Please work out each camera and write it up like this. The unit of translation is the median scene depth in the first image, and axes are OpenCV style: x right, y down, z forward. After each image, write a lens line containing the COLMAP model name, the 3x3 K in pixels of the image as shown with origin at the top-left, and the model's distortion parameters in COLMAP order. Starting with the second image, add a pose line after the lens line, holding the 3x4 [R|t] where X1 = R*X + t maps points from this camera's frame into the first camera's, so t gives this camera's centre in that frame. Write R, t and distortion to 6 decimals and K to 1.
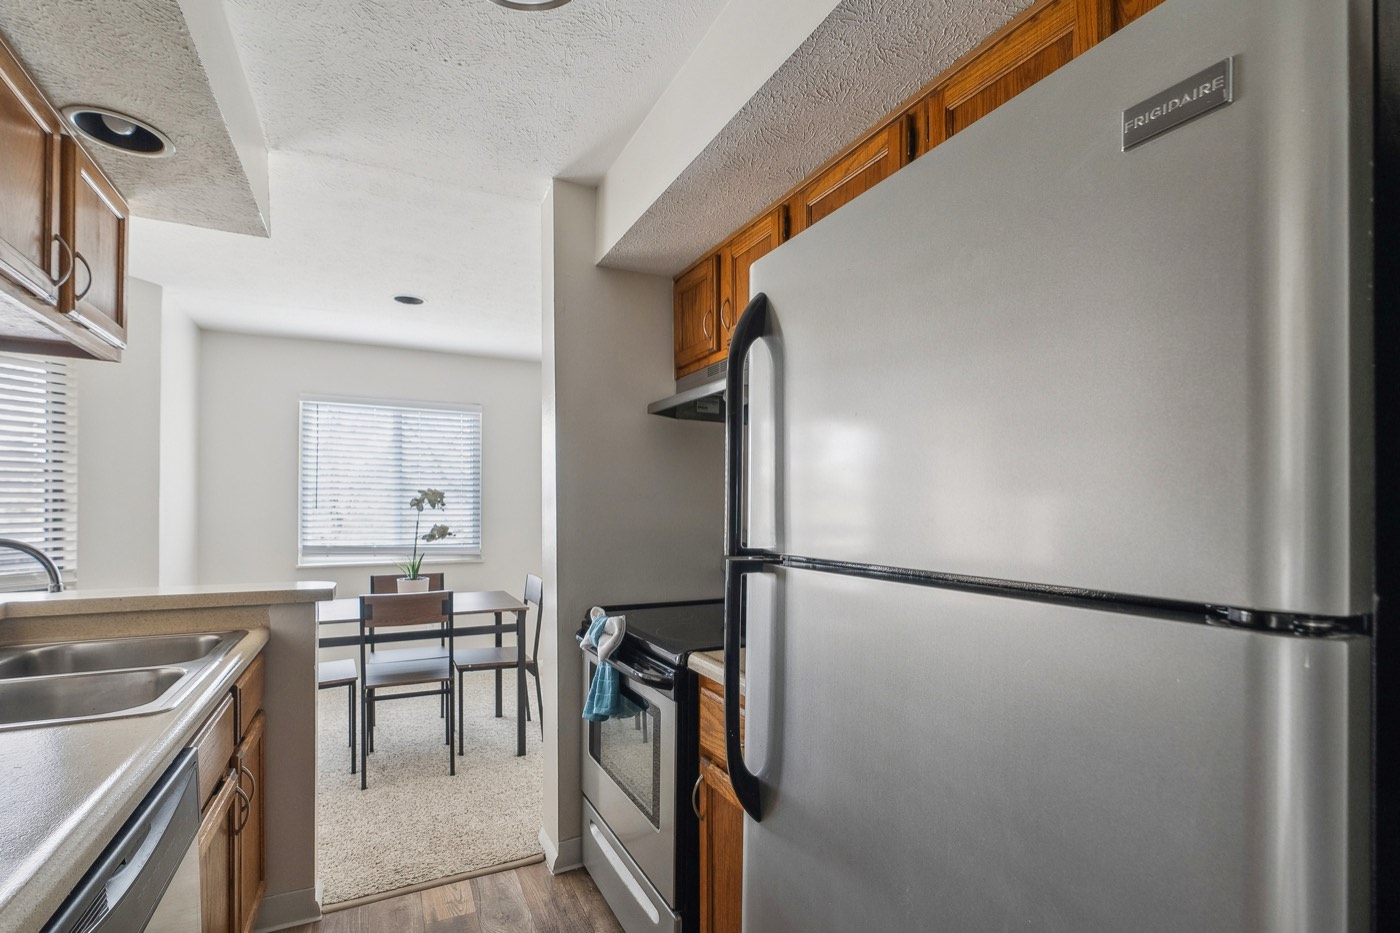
lens RADIAL K [[643.7, 0, 697.5], [0, 643.7, 503.2], [0, 0, 1]] dist [0.001042, 0.000628]
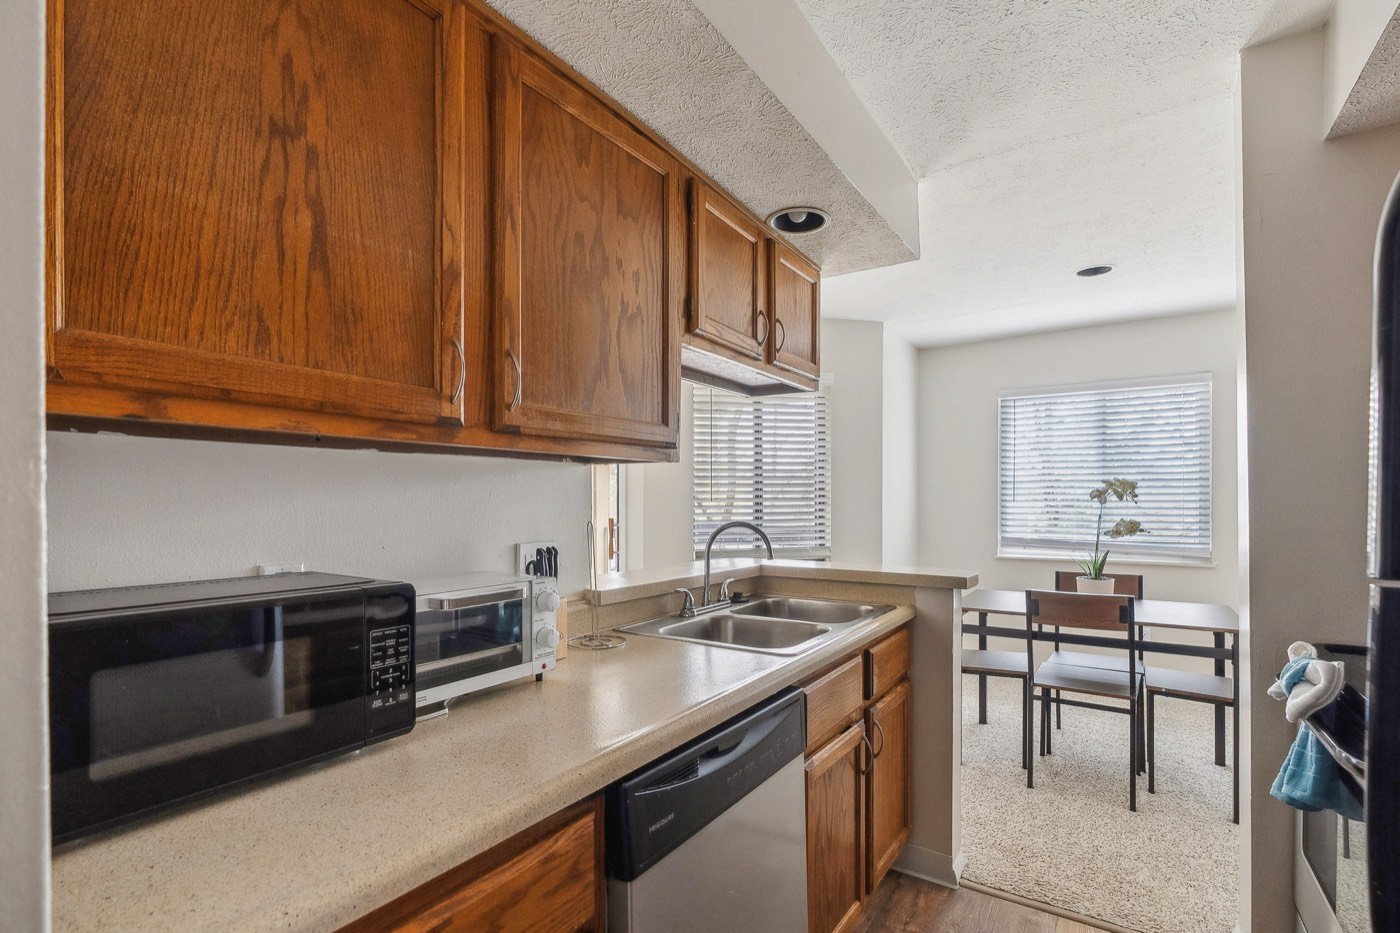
lens RADIAL K [[658.2, 0, 701.5], [0, 658.2, 500.4], [0, 0, 1]] dist [-0.000382, 0.000650]
pose [[0.500079, -0.005189, -0.865964, 0.097556], [0.010536, 0.999944, 0.000092, 0.002257], [0.865916, -0.009169, 0.500106, 0.069821]]
